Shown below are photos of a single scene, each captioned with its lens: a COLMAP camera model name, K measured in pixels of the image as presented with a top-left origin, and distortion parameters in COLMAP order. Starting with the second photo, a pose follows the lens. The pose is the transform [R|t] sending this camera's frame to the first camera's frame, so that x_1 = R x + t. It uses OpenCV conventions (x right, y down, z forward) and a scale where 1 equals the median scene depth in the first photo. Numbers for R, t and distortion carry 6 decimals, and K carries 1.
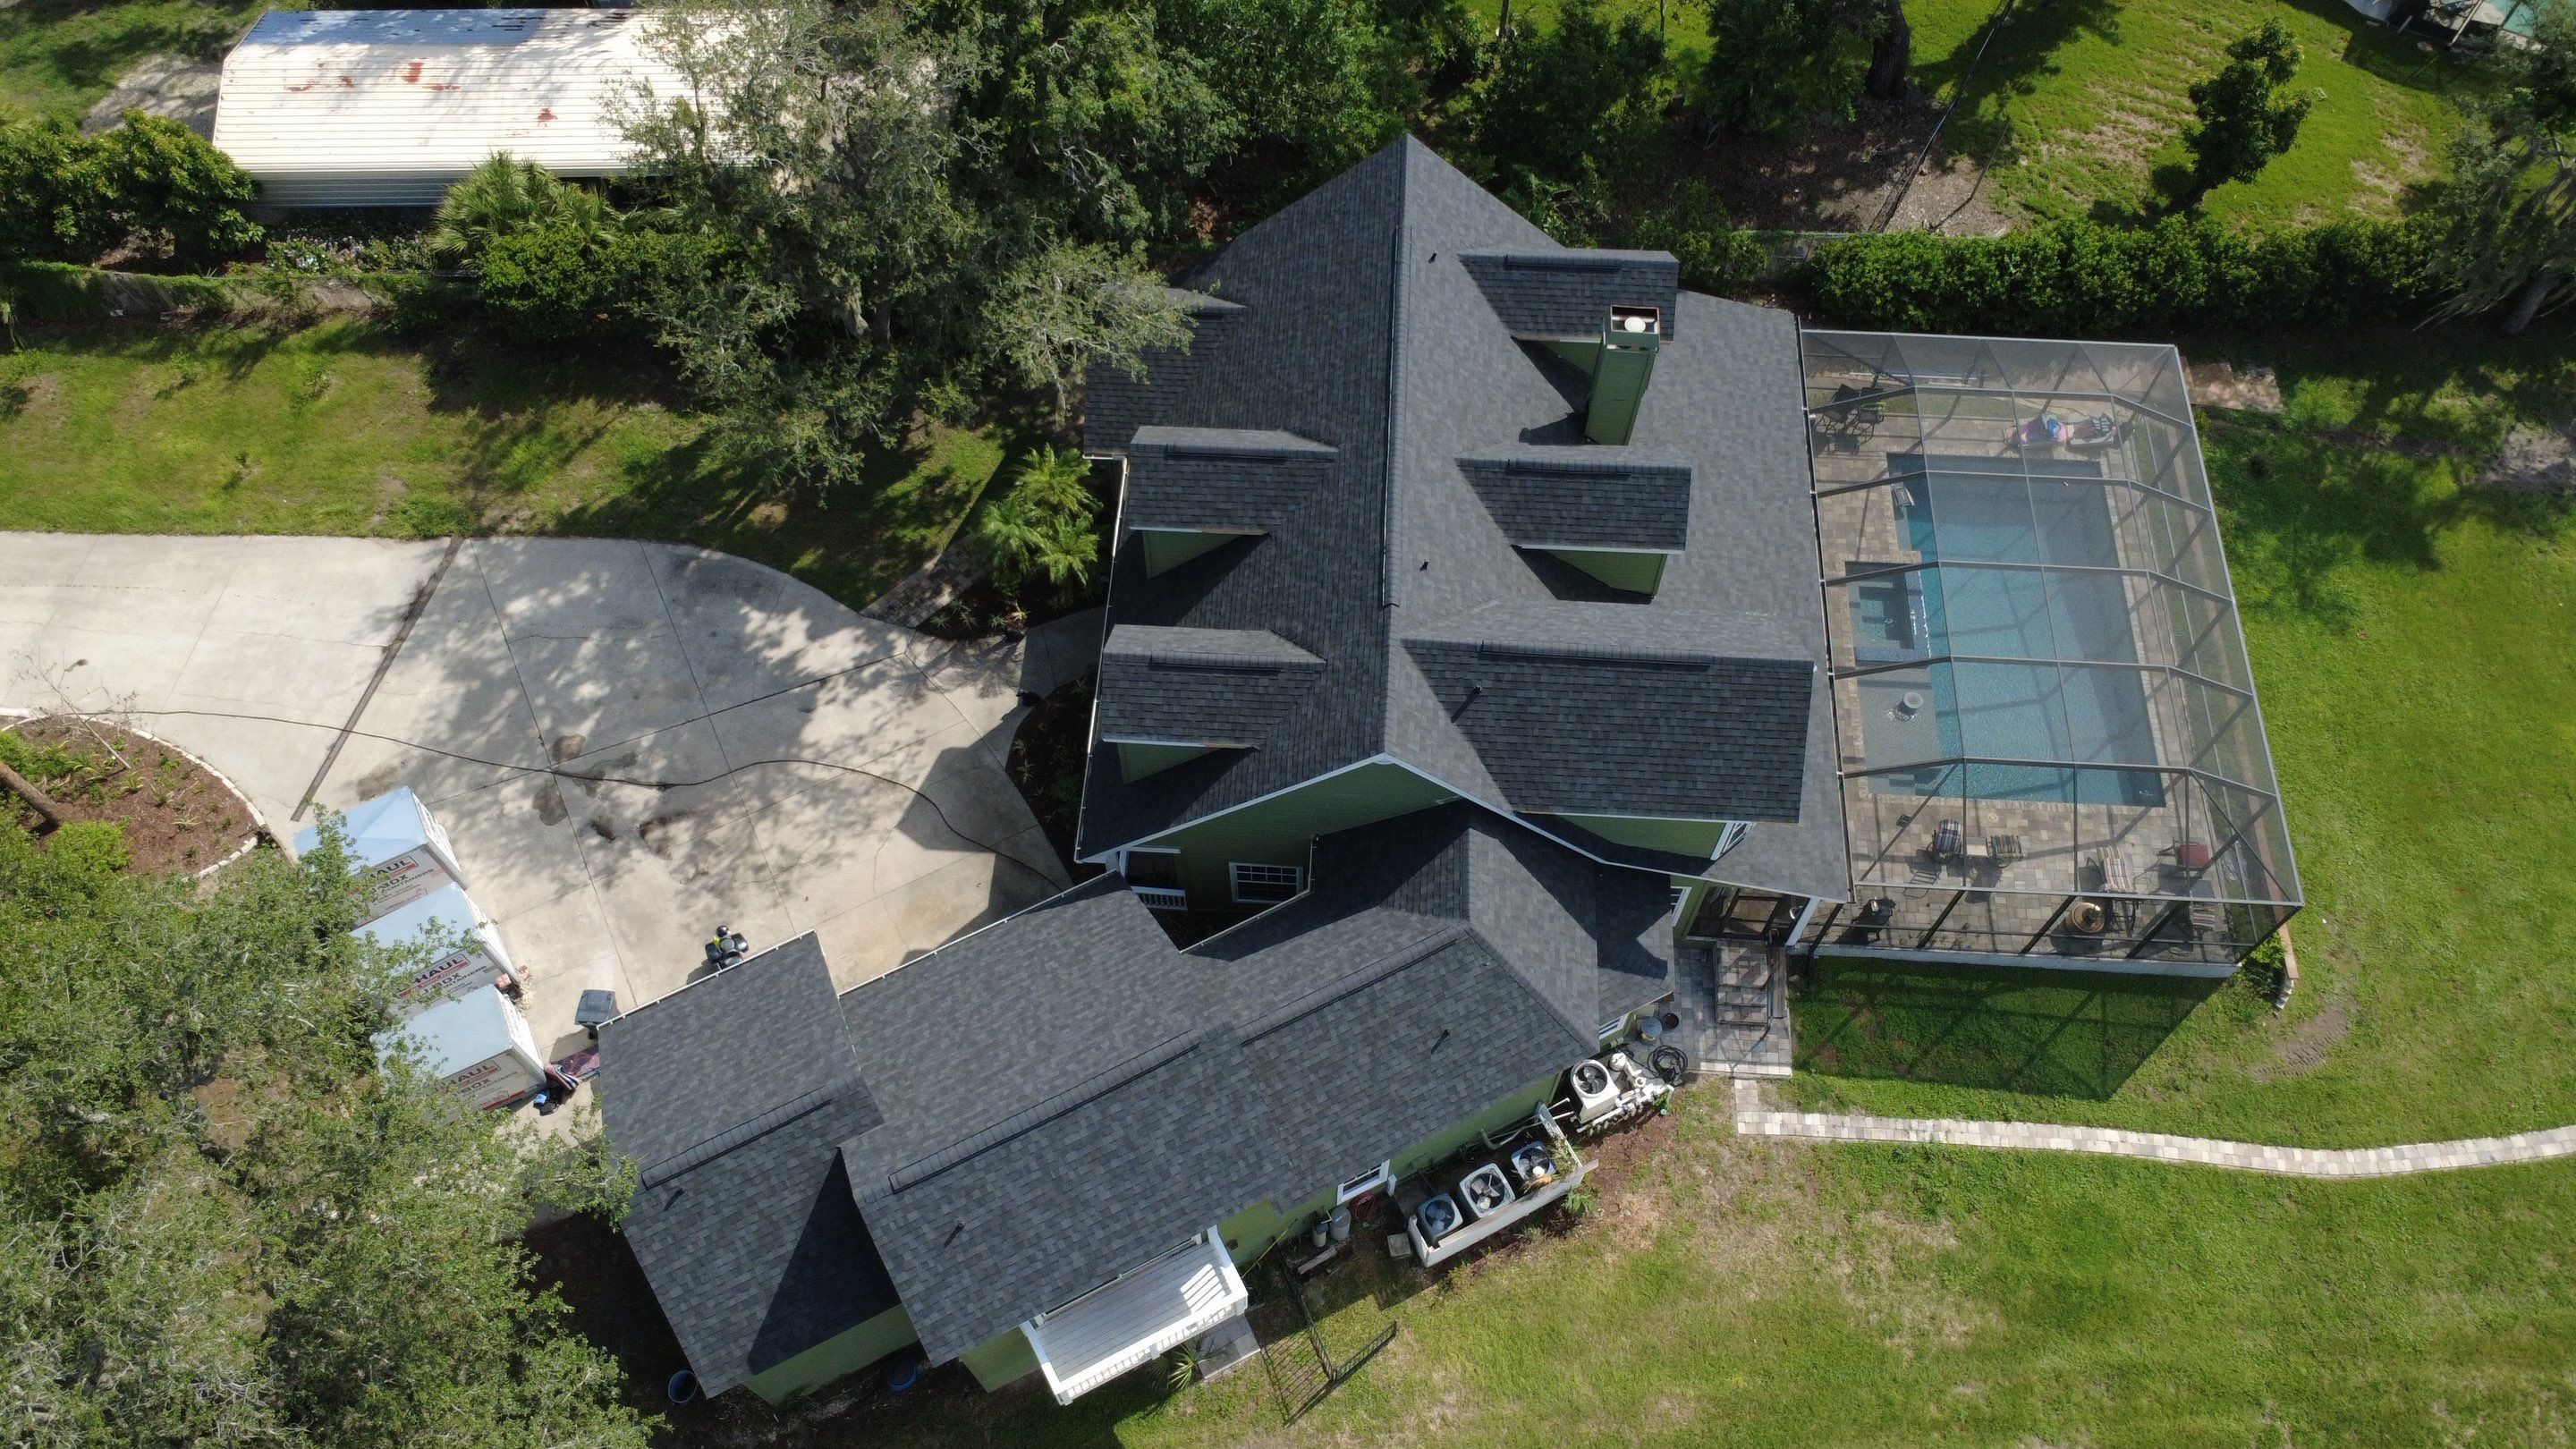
lens RADIAL K [[1866.8, 0, 1288.3], [0, 1866.8, 732.0], [0, 0, 1]] dist [-0.000200, 0.002385]
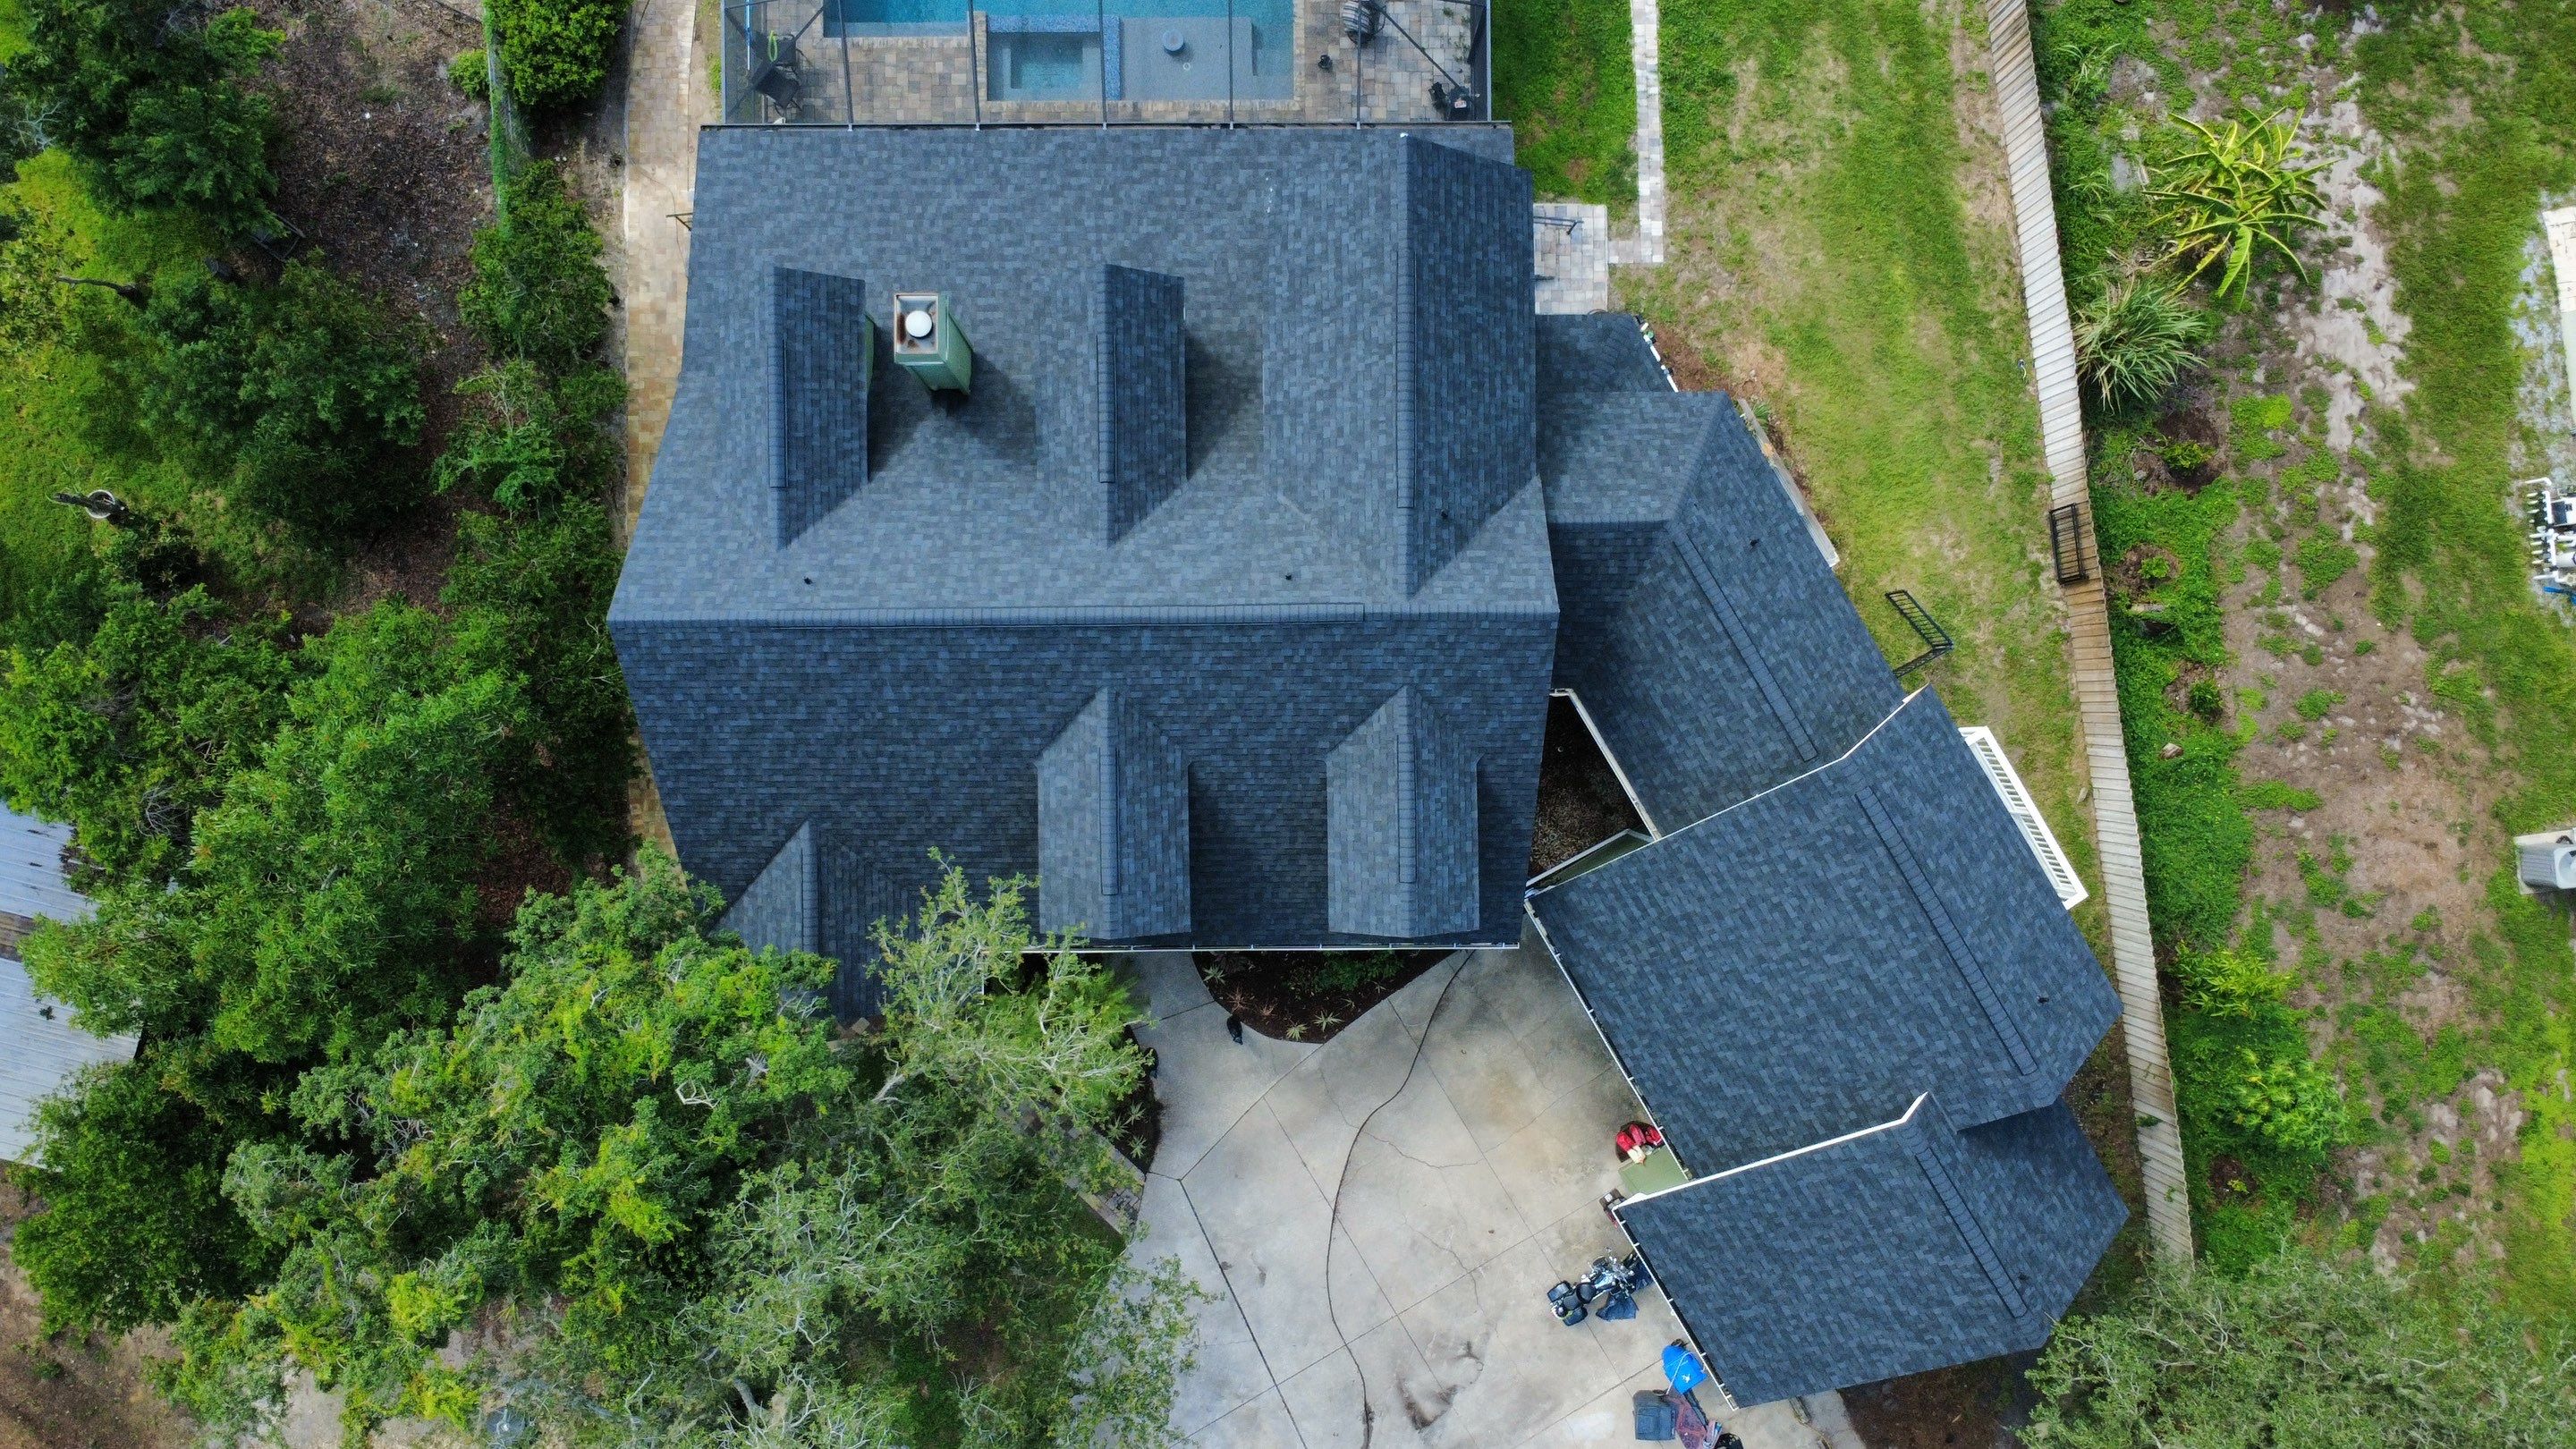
lens RADIAL K [[1866.8, 0, 1286.7], [0, 1866.8, 716.2], [0, 0, 1]] dist [-0.000200, 0.002385]
pose [[-0.066642, -0.997765, 0.004789, 0.004235], [0.865482, -0.055417, 0.497866, -0.448735], [-0.496488, 0.037324, 0.867241, 0.219712]]
